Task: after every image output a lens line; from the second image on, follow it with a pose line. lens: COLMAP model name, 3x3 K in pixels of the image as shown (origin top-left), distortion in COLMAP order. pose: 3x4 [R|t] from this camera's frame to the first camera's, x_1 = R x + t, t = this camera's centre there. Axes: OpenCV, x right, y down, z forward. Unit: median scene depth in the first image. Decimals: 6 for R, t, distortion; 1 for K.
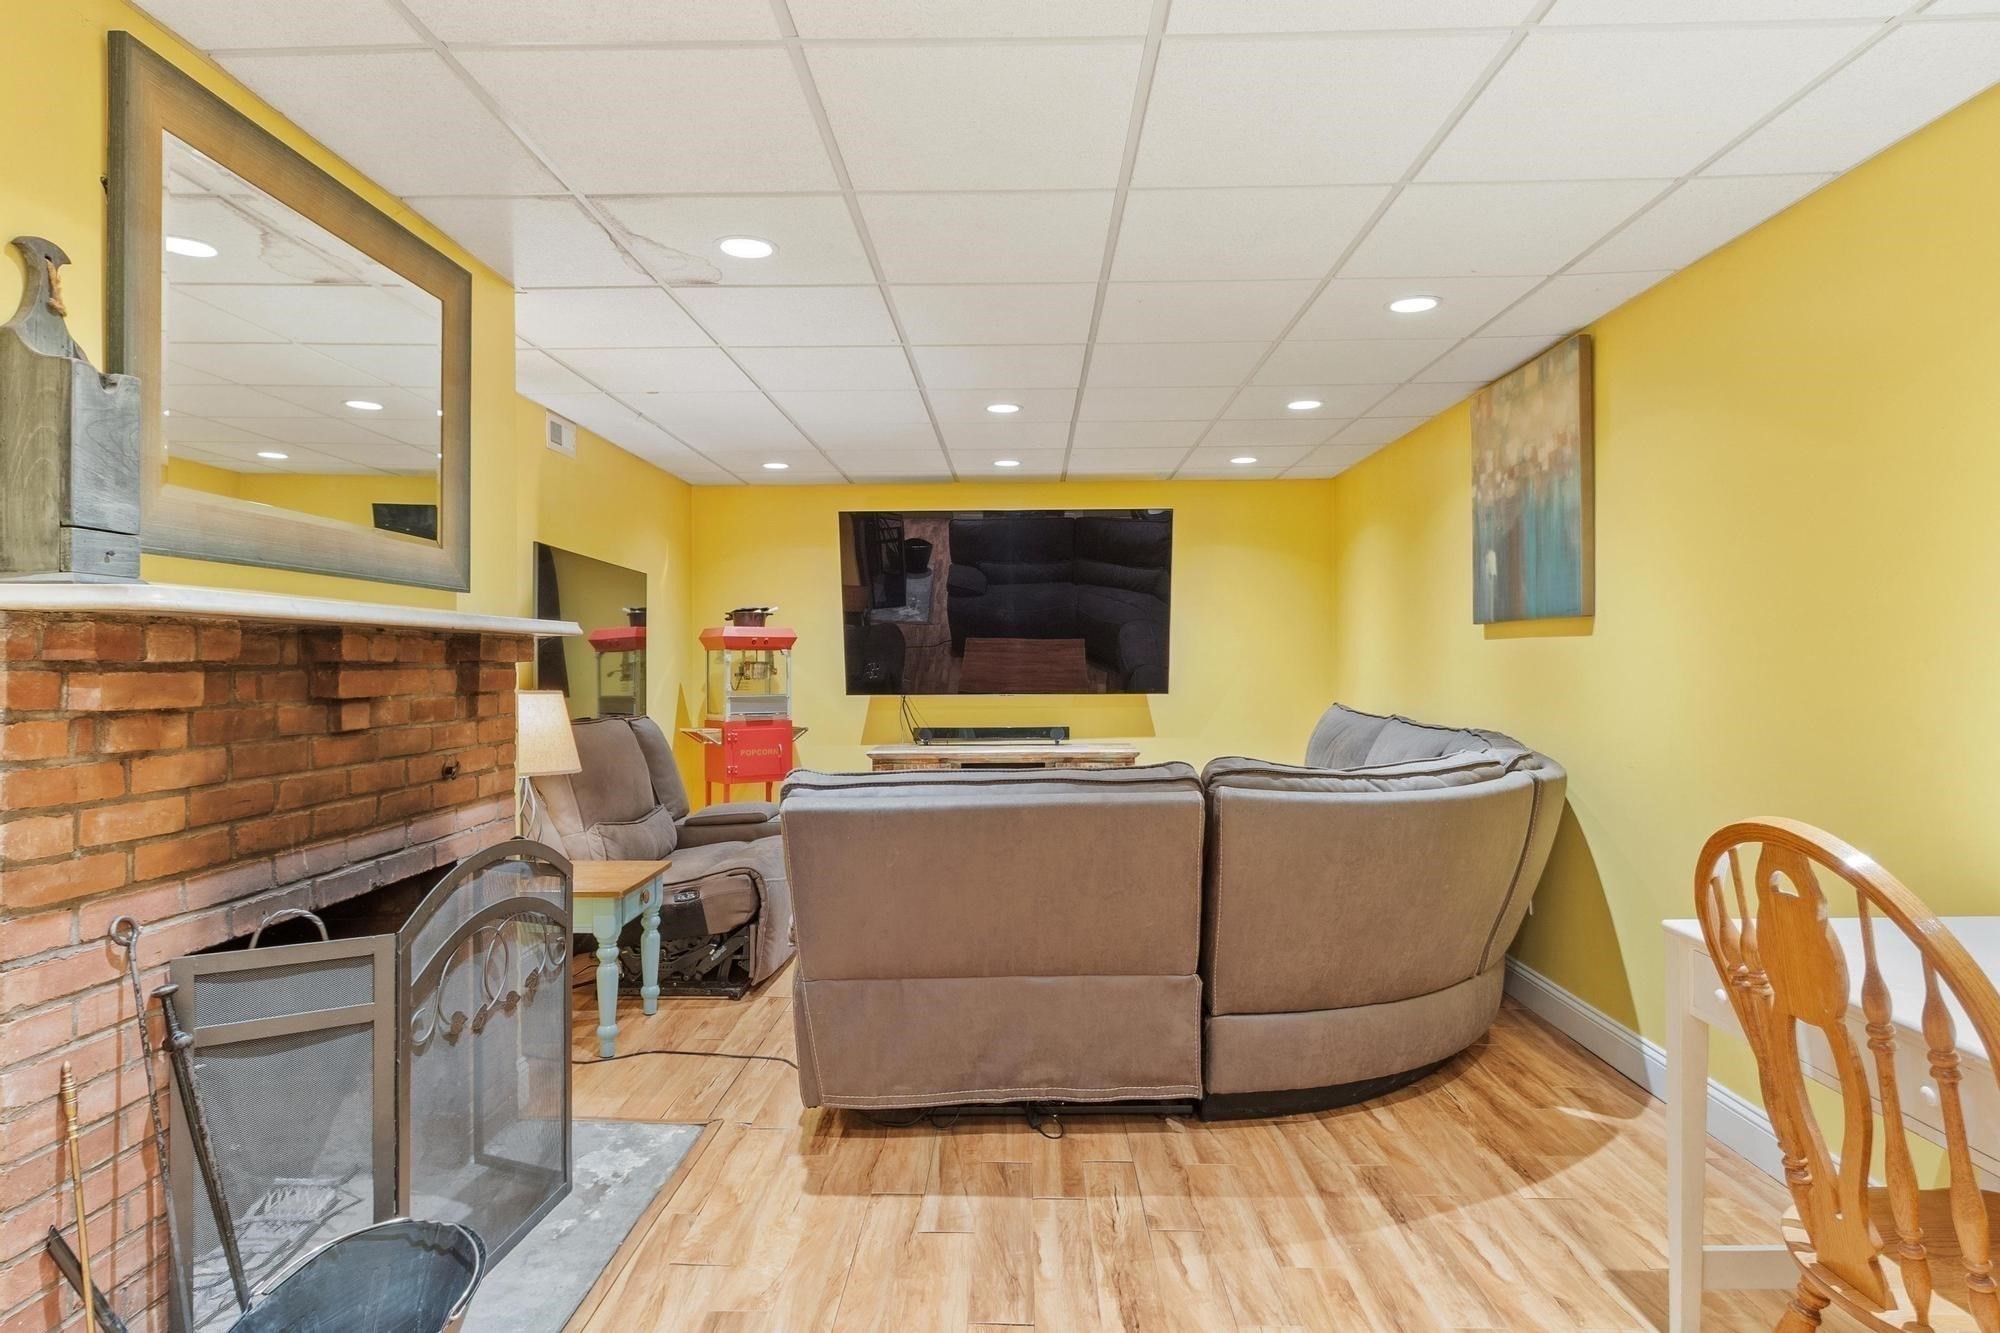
lens RADIAL K [[1133.0, 0, 995.5], [0, 1133.0, 665.1], [0, 0, 1]] dist [0.002179, 0.000800]
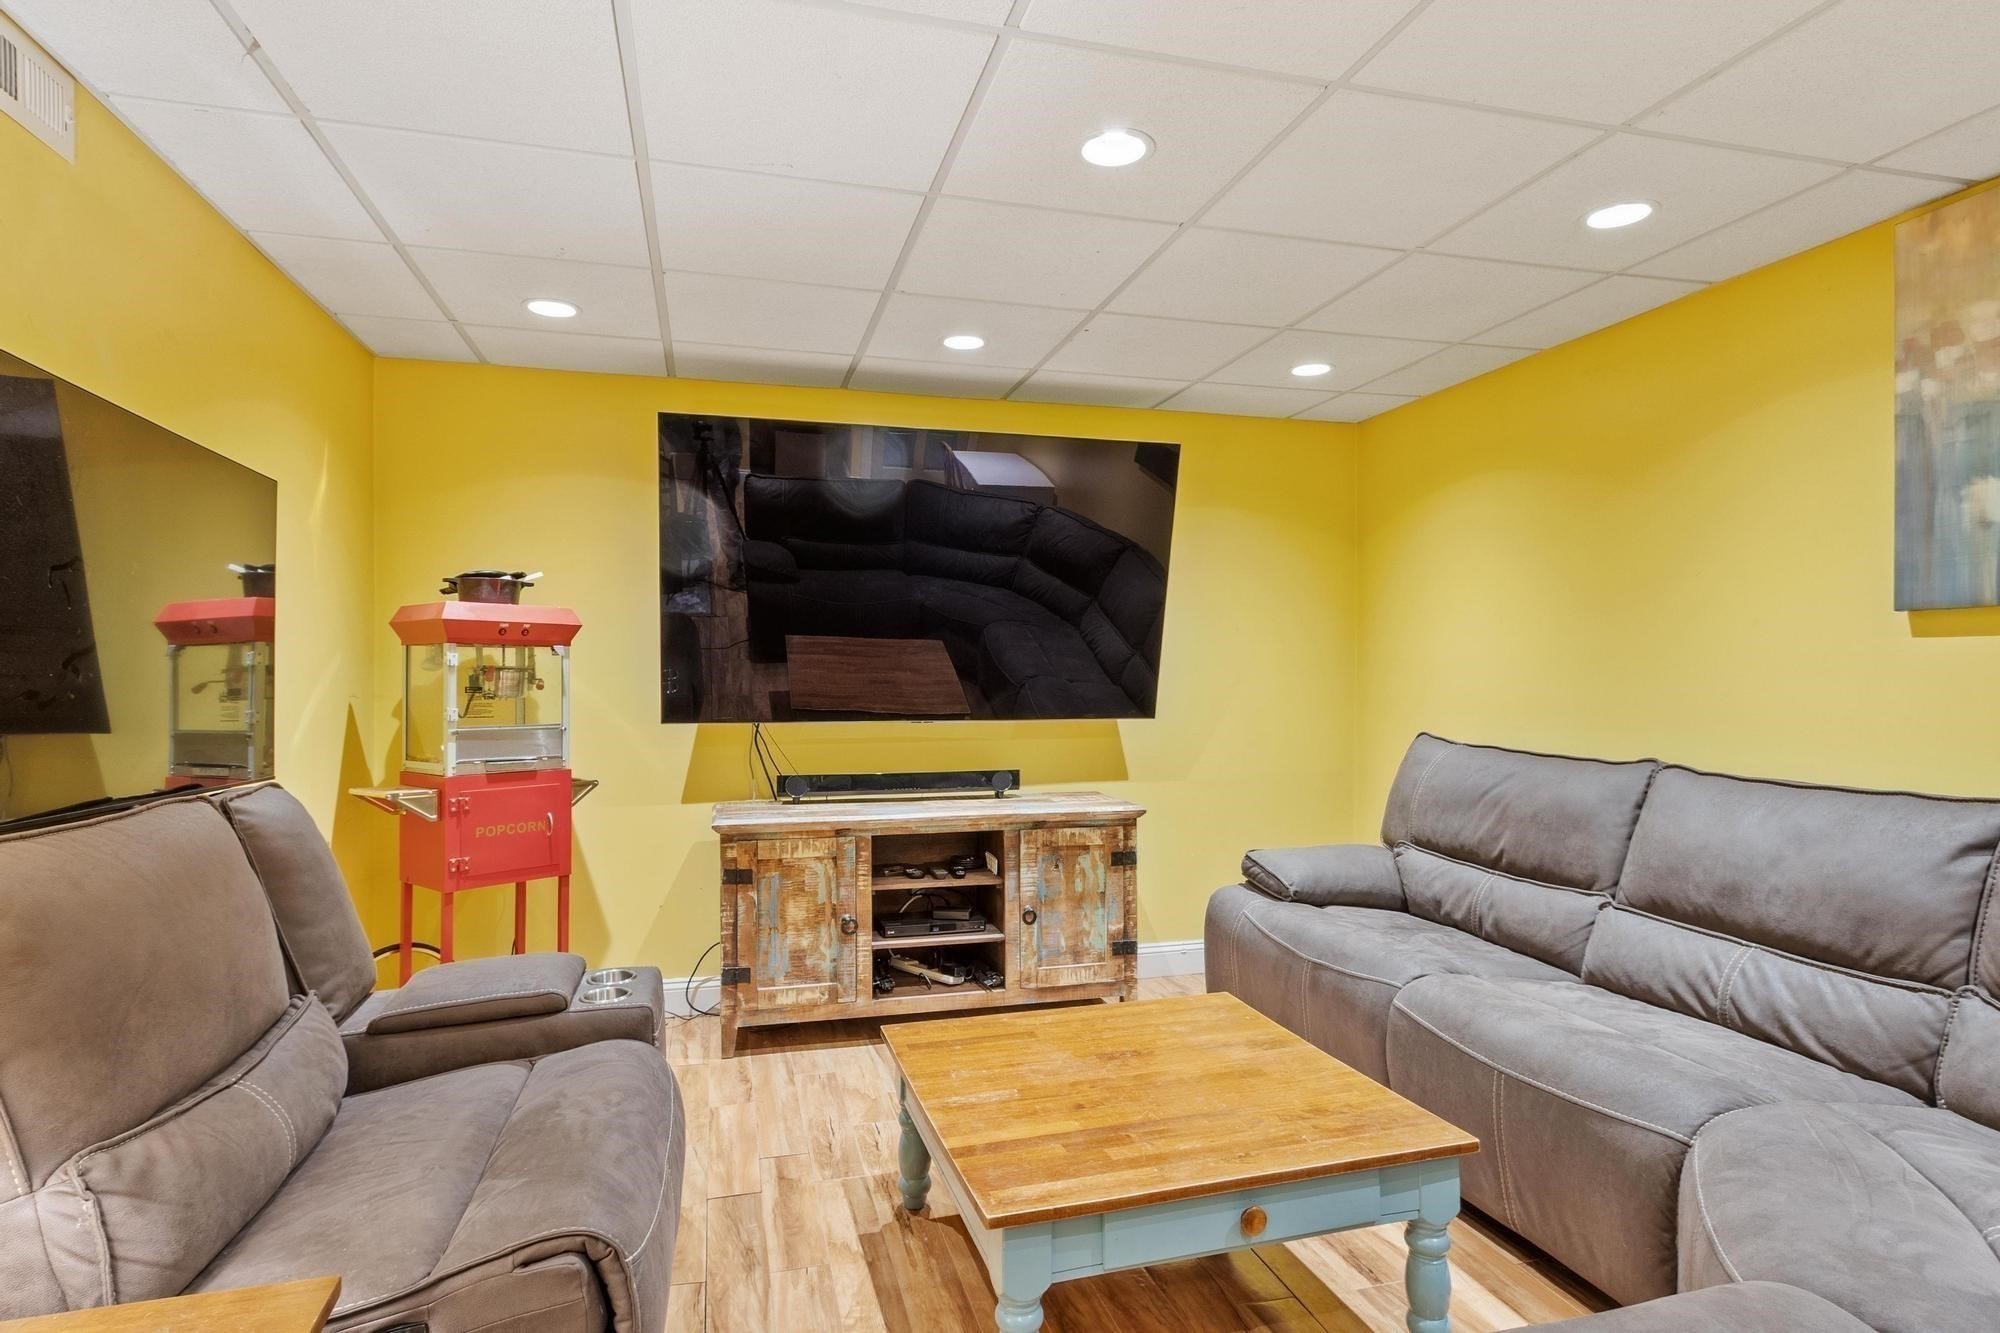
lens RADIAL K [[1051.1, 0, 990.9], [0, 1051.1, 676.4], [0, 0, 1]] dist [0.003934, 0.000618]
pose [[0.959466, 0.005949, 0.281762, -0.189896], [-0.006302, 0.999980, 0.000346, 0.000224], [-0.281754, -0.002107, 0.959484, 0.648395]]
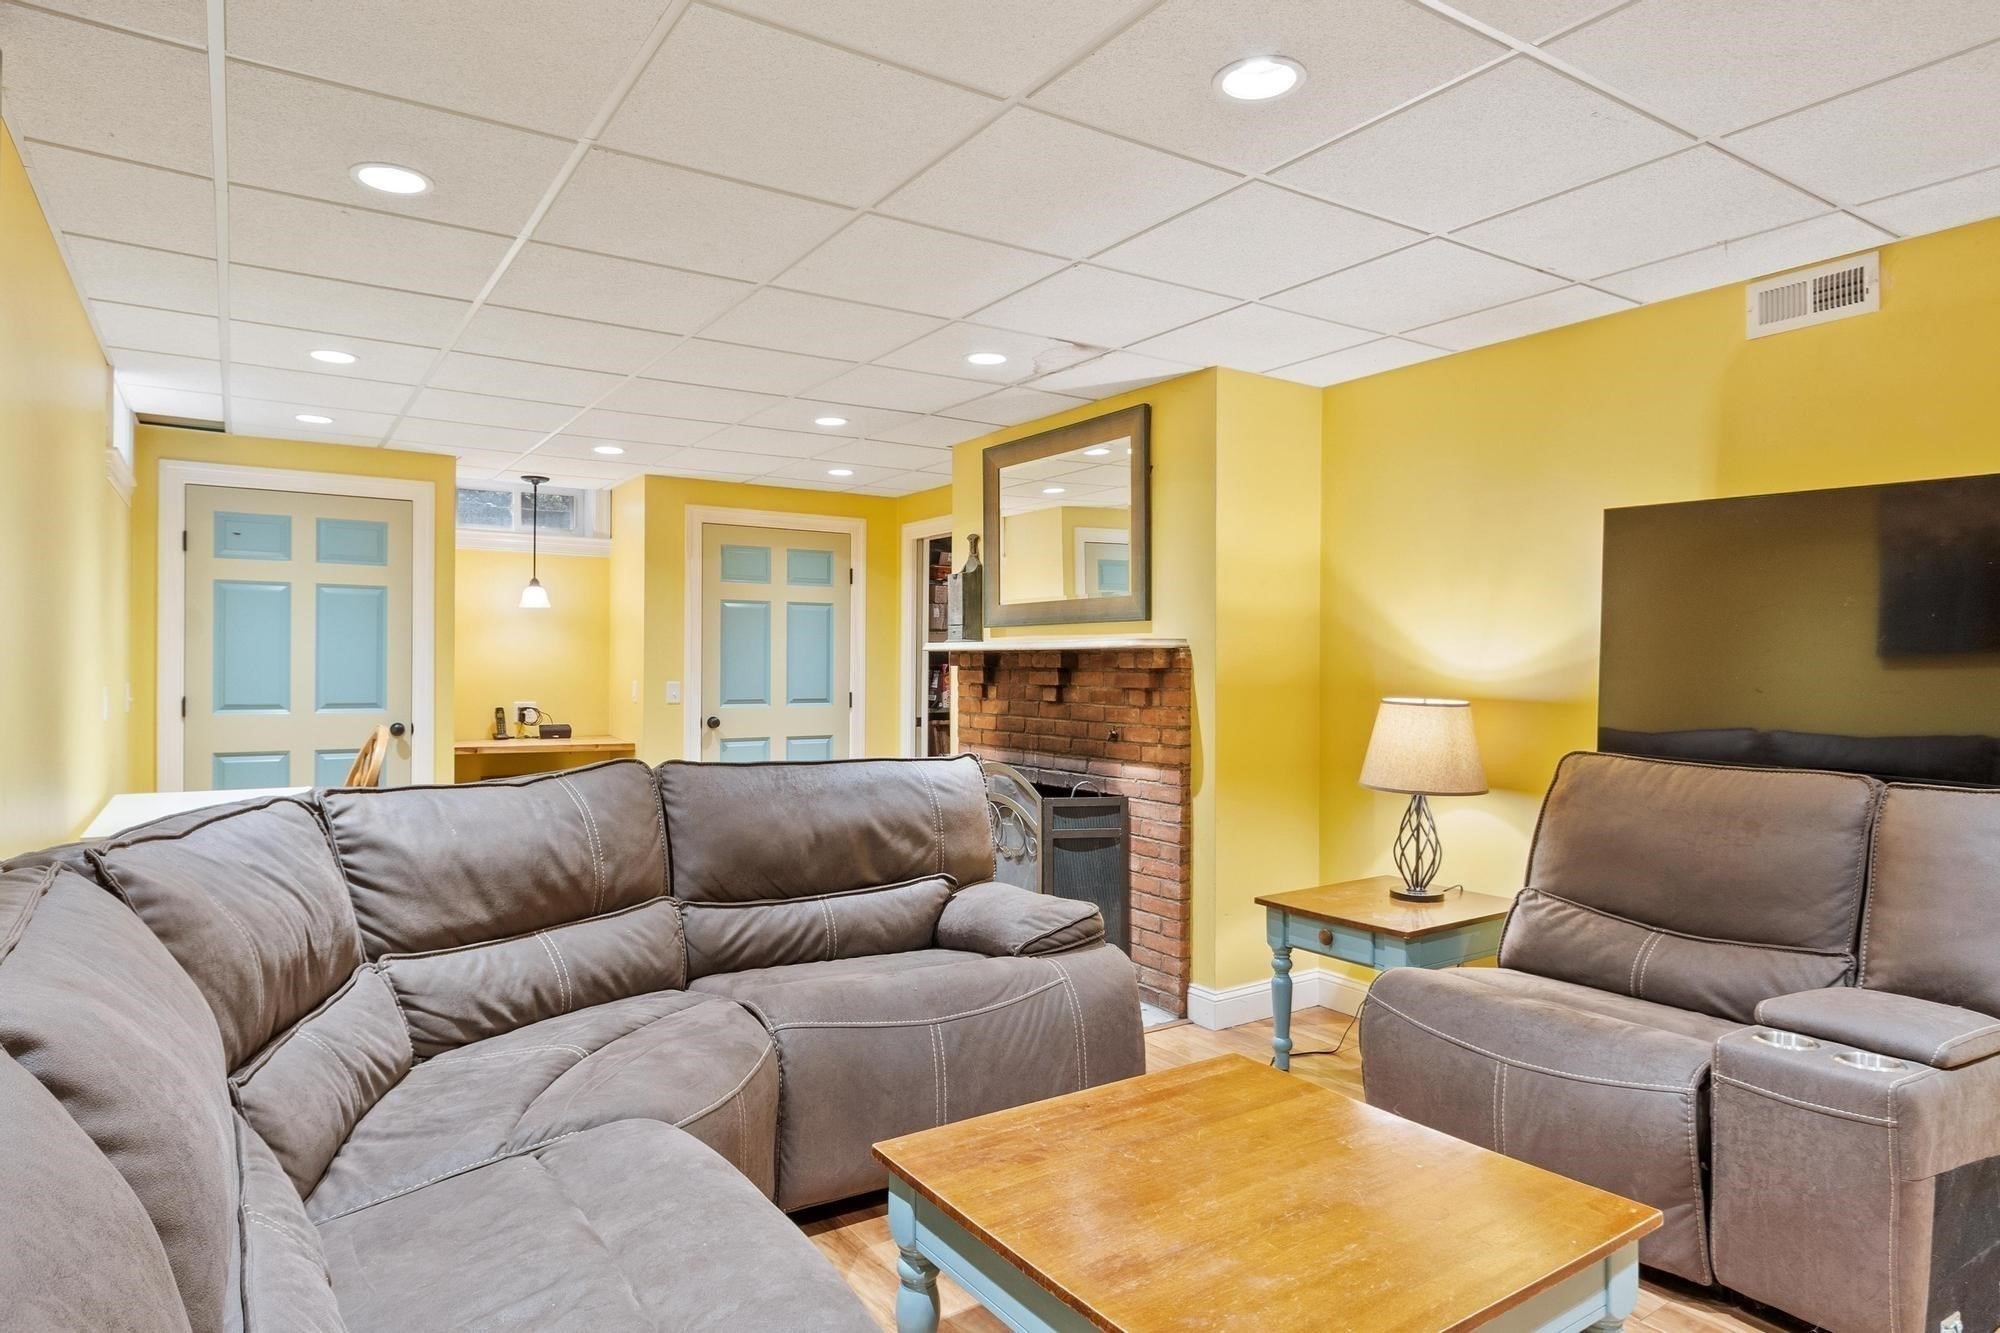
lens RADIAL K [[1181.5, 0, 1014.4], [0, 1181.5, 665.7], [0, 0, 1]] dist [0.004531, -0.000262]
pose [[-0.811628, 0.000542, -0.584174, 0.386294], [-0.003495, 0.999977, 0.005785, -0.009053], [0.584164, 0.006737, -0.811608, 1.467918]]
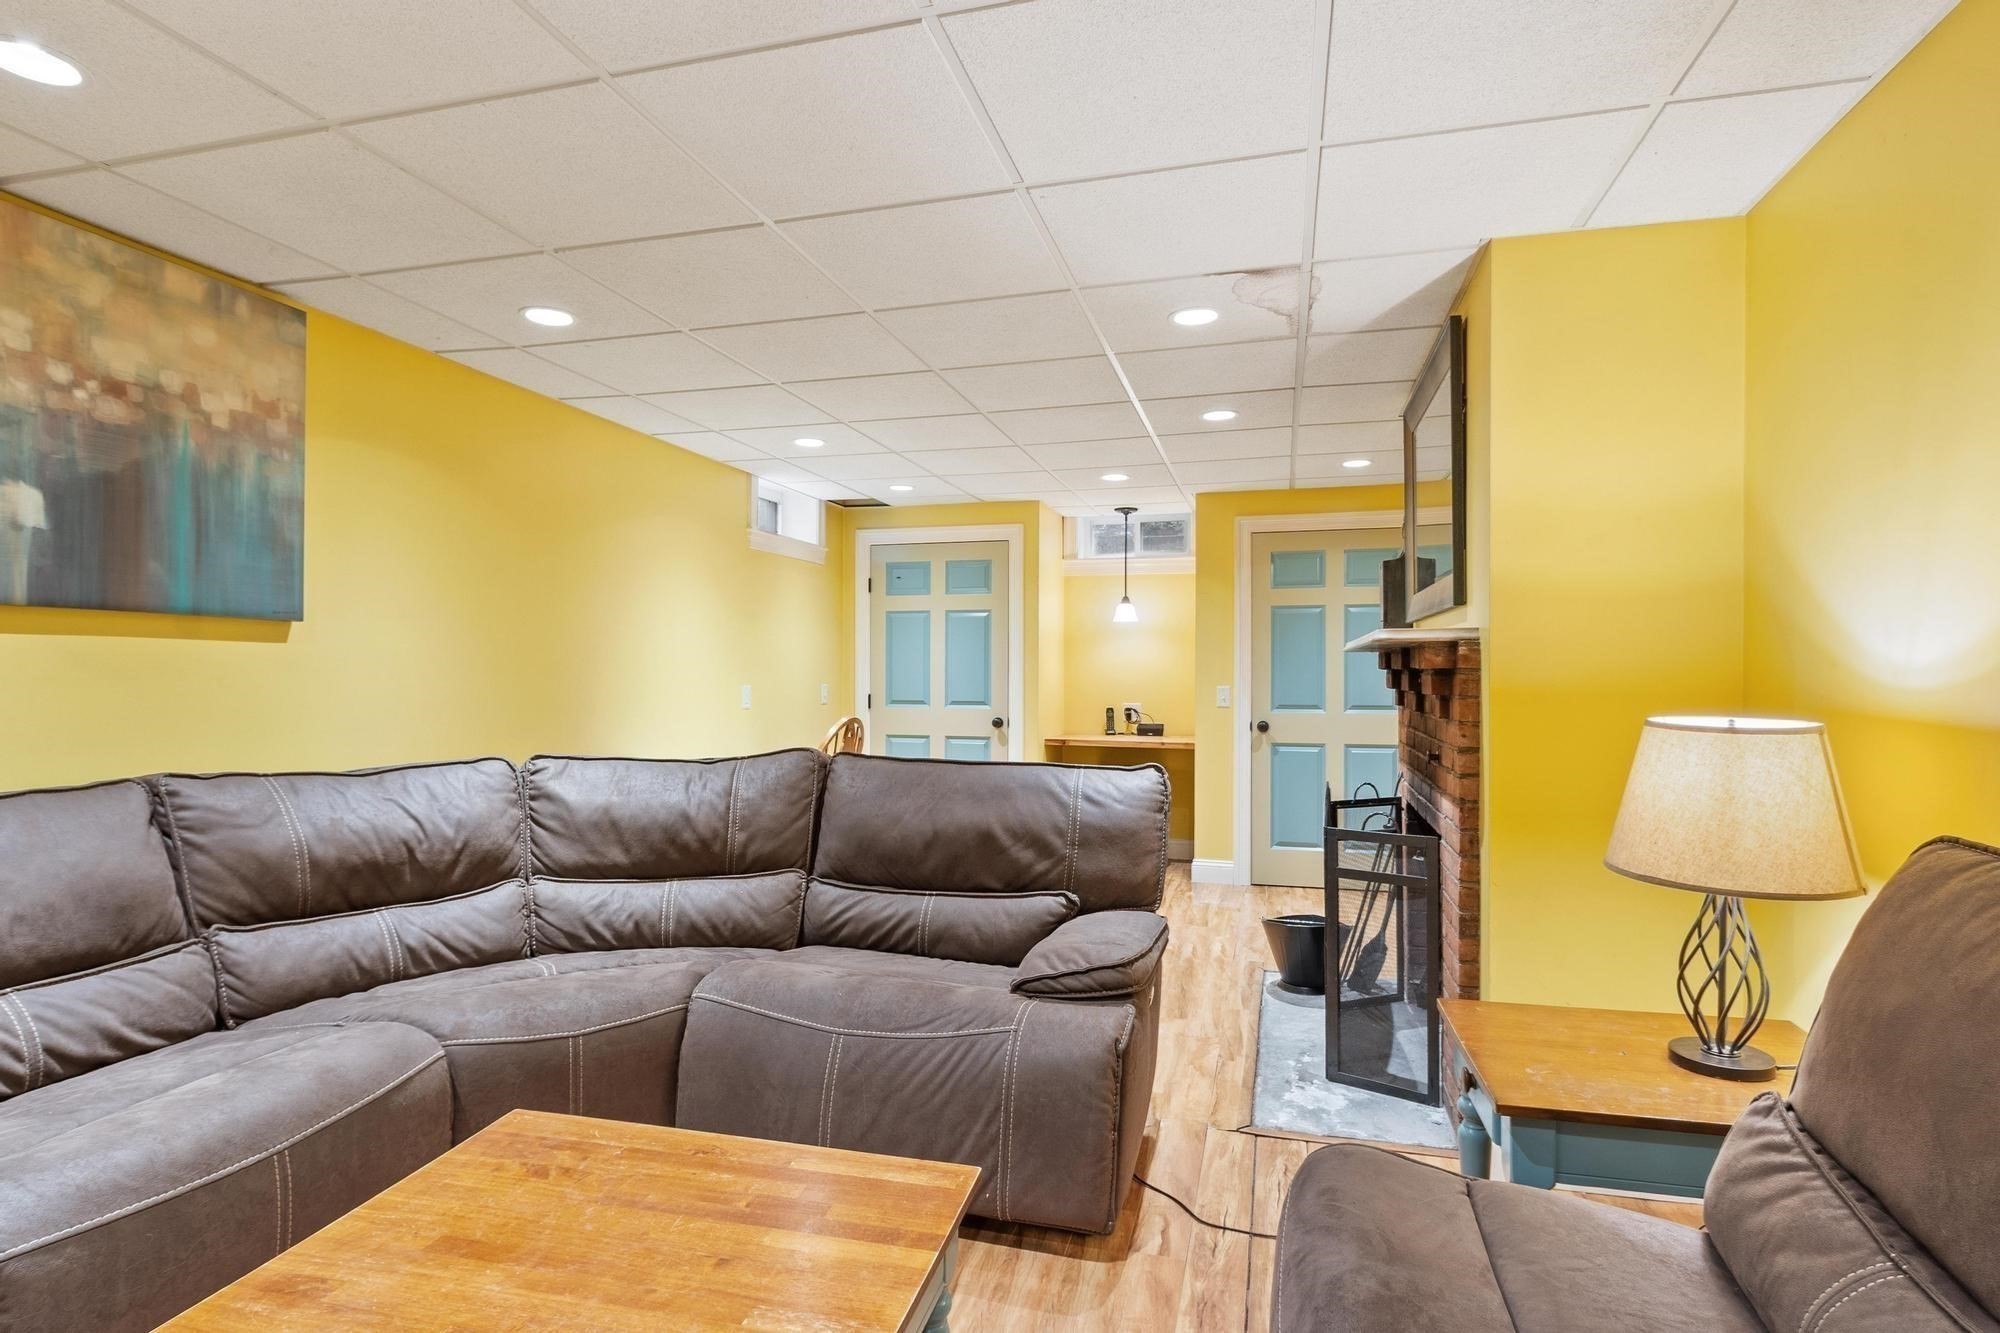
lens RADIAL K [[1051.1, 0, 989.2], [0, 1051.1, 675.2], [0, 0, 1]] dist [0.003934, 0.000618]
pose [[-0.970045, 0.002725, 0.242910, -0.187894], [0.004093, 0.999978, 0.005126, -0.002023], [-0.242891, 0.005967, -0.970035, 1.438929]]
